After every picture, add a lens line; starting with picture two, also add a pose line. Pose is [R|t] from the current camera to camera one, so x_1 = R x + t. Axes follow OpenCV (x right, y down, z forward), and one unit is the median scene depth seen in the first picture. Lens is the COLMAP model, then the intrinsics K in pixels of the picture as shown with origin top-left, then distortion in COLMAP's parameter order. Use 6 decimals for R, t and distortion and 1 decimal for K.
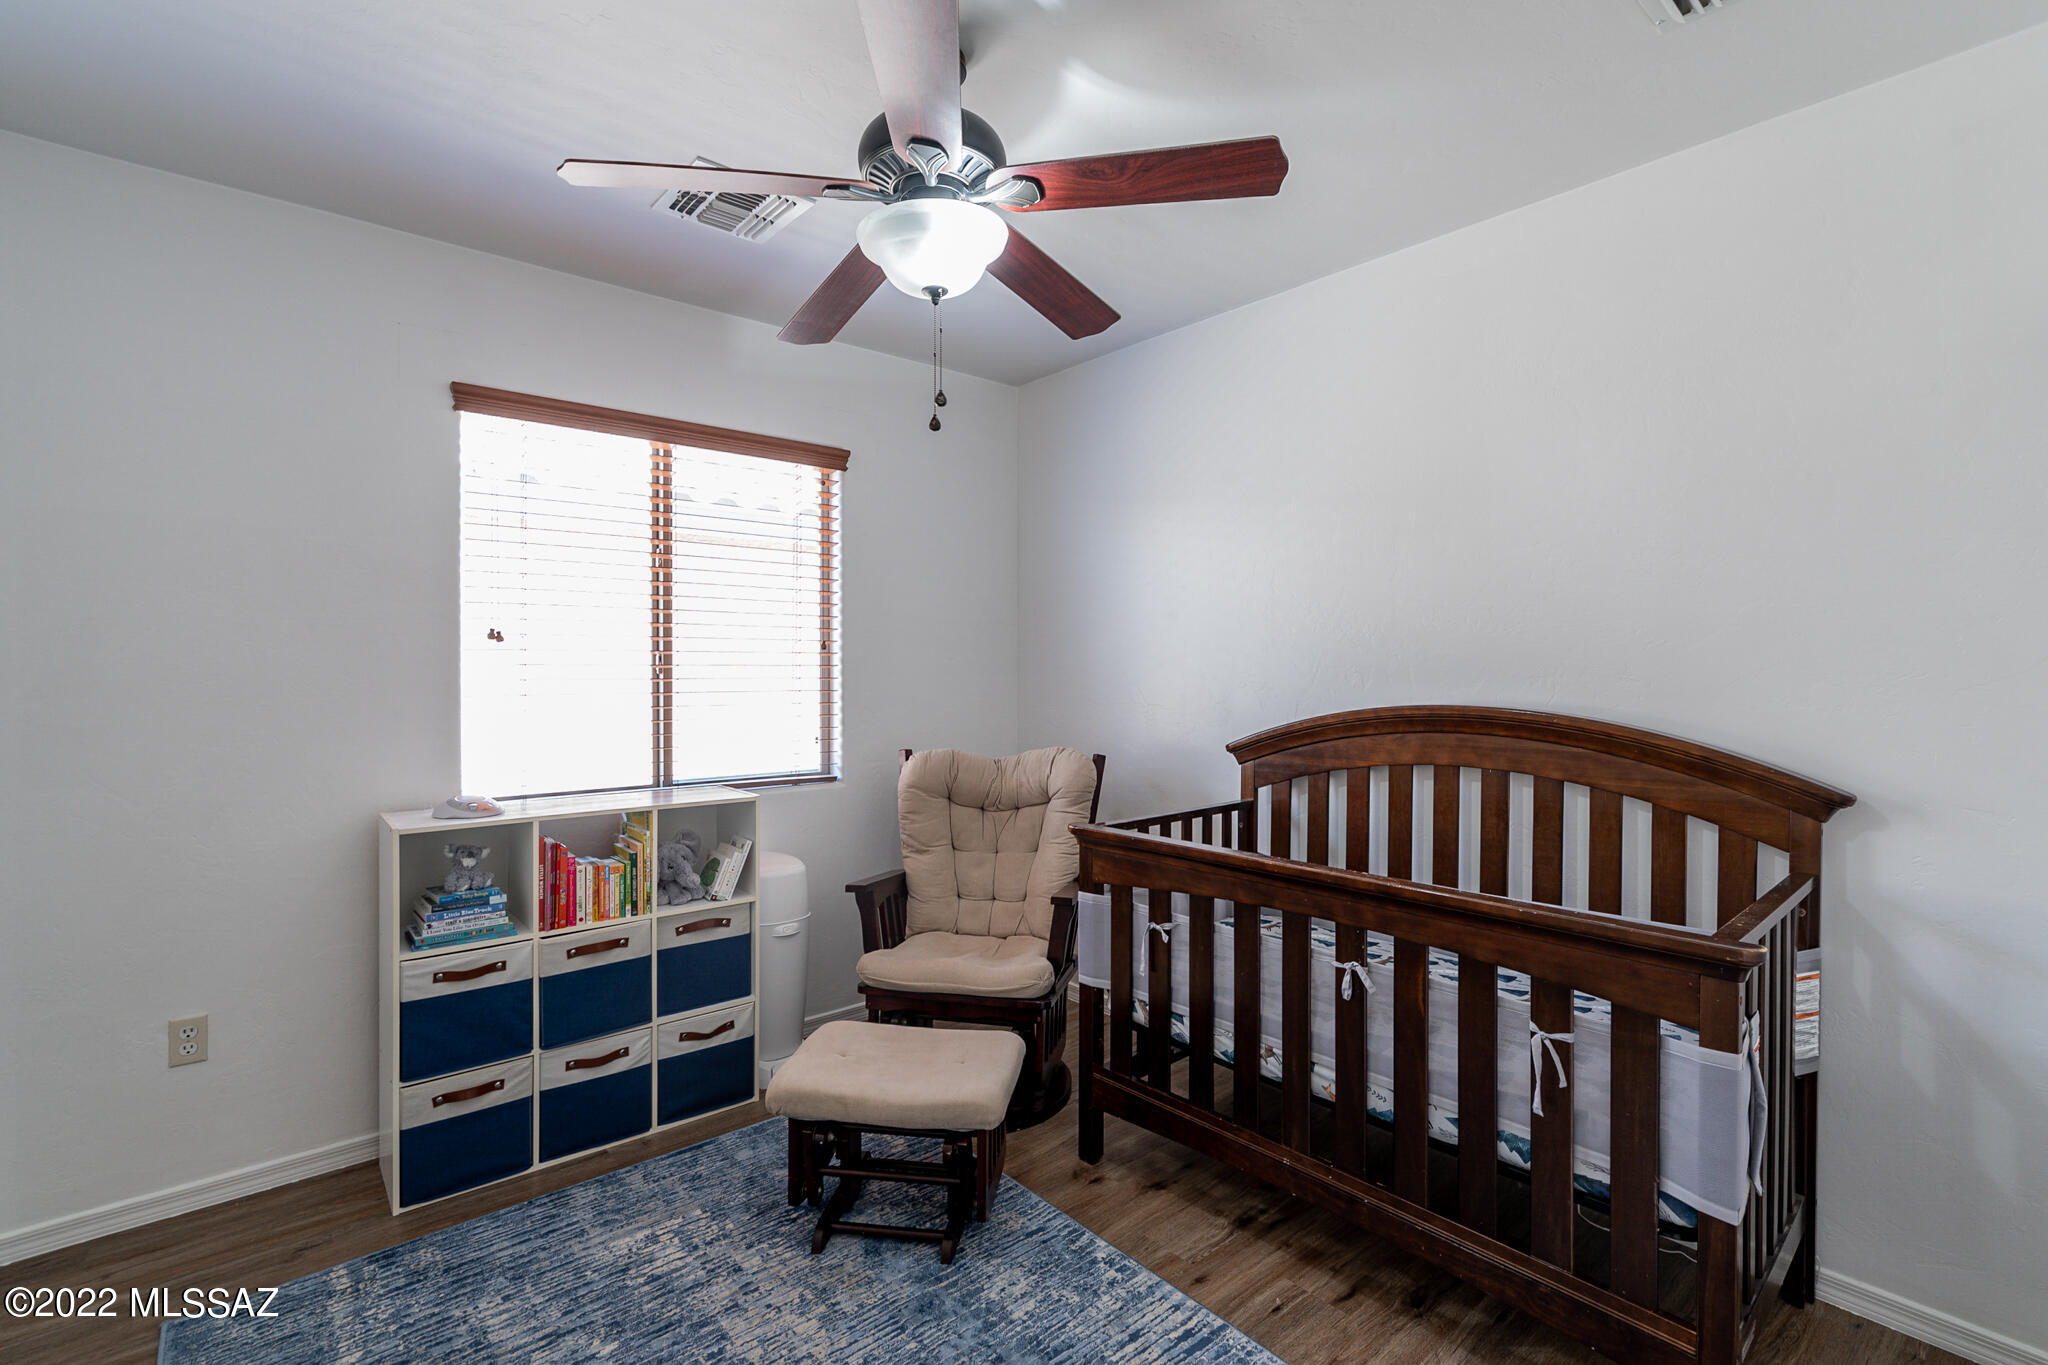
lens RADIAL K [[932.1, 0, 1010.9], [0, 932.1, 675.8], [0, 0, 1]] dist [-0.000834, 0.000315]
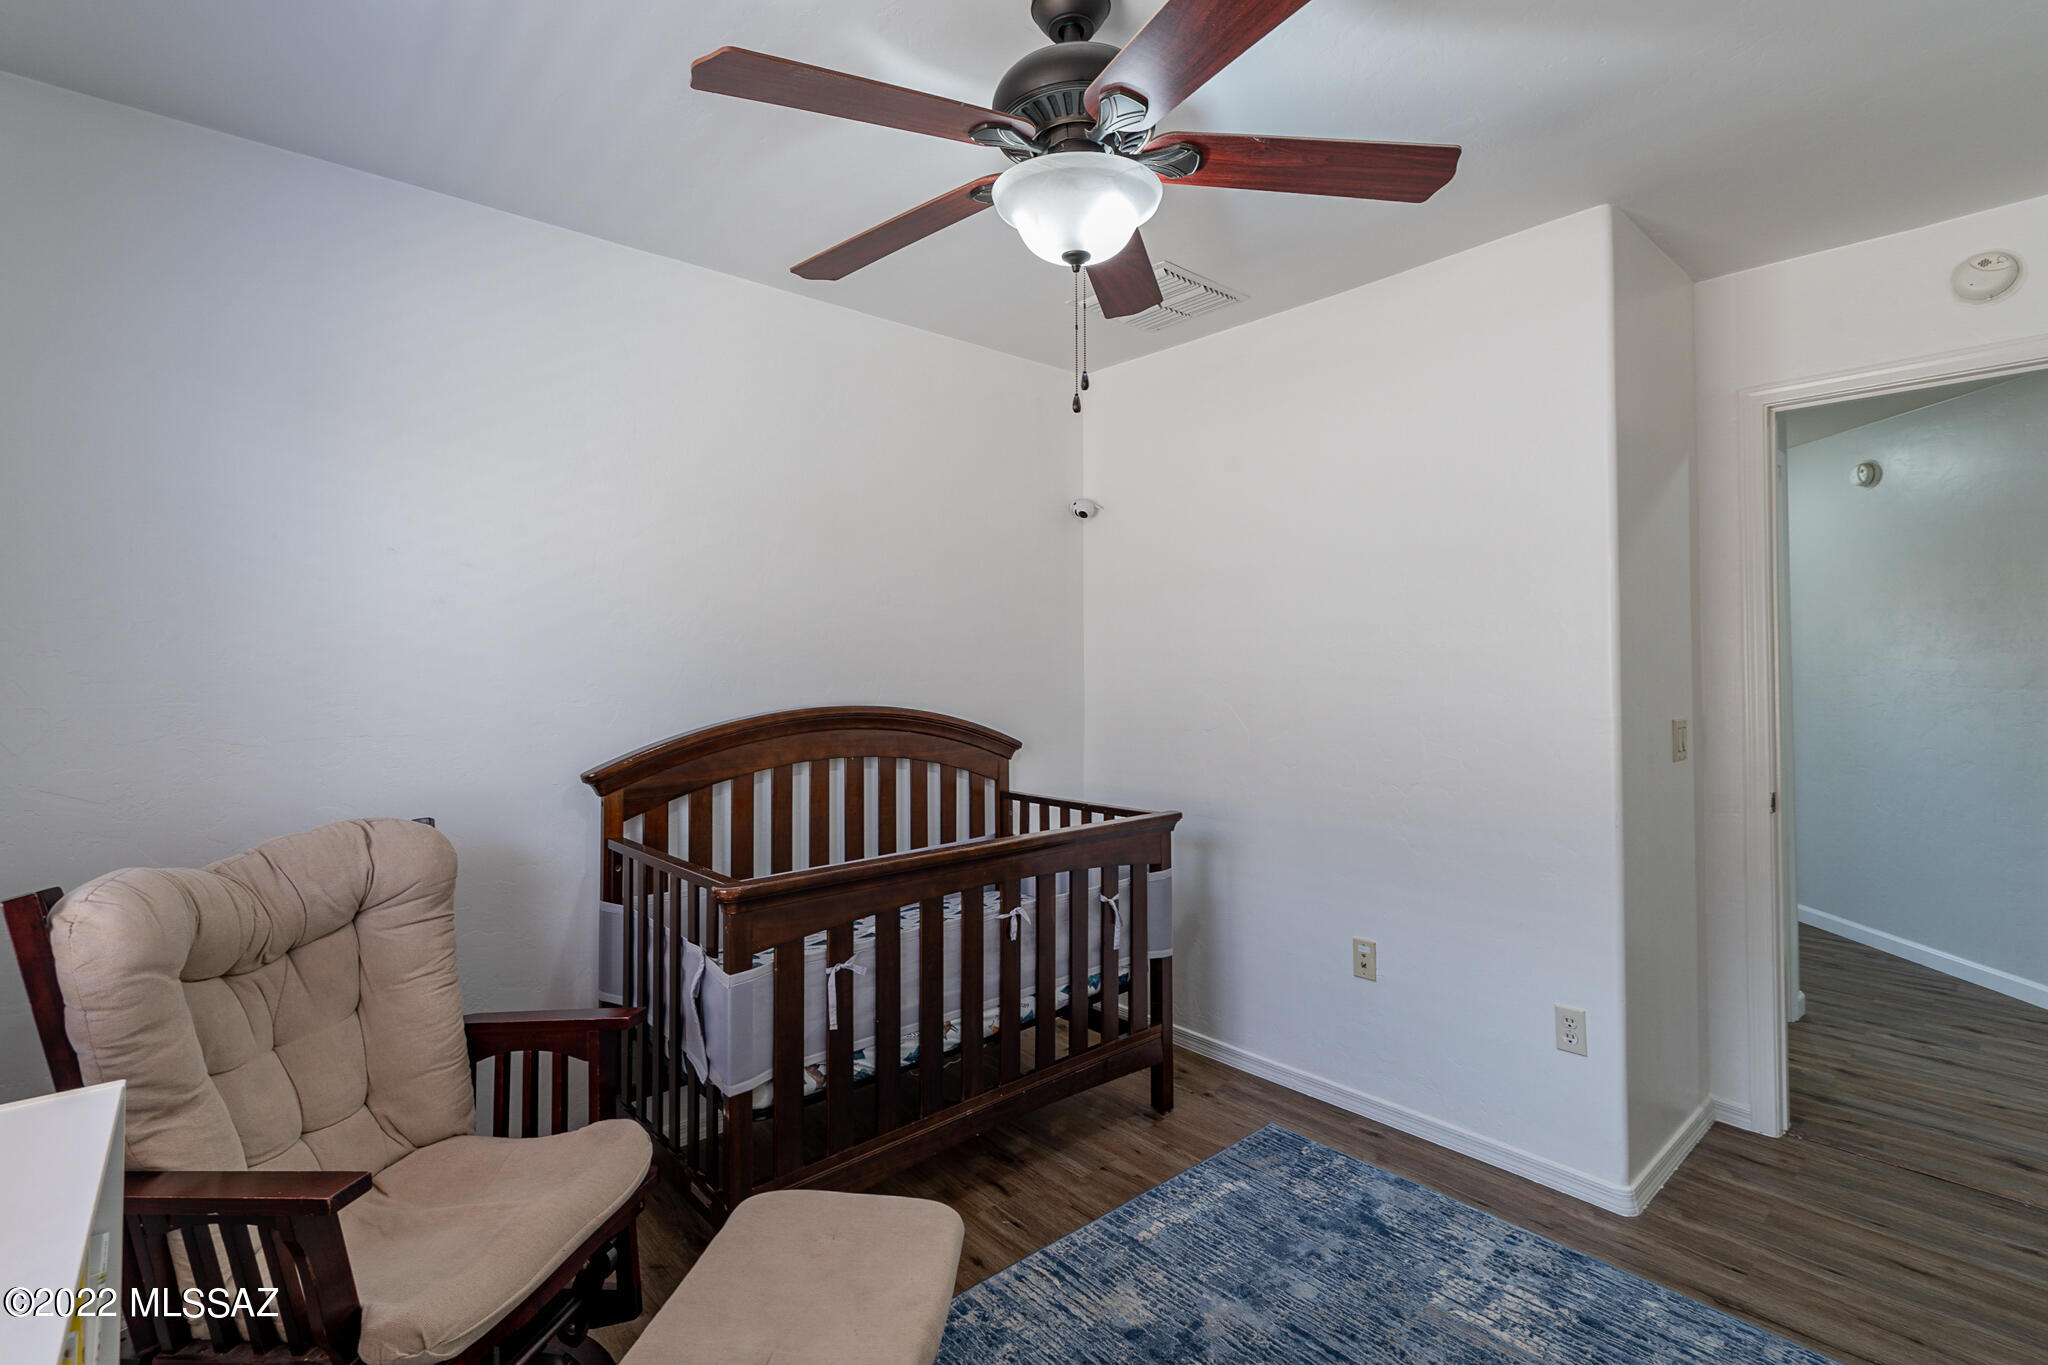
lens RADIAL K [[889.0, 0, 1024.0], [0, 889.0, 682.5], [0, 0, 1]] dist [-0.043353, 0.000140]
pose [[0.013892, -0.007898, 0.999872, -0.734829], [0.029403, 0.999540, 0.007487, 0.002111], [-0.999471, 0.029296, 0.014118, 0.888385]]
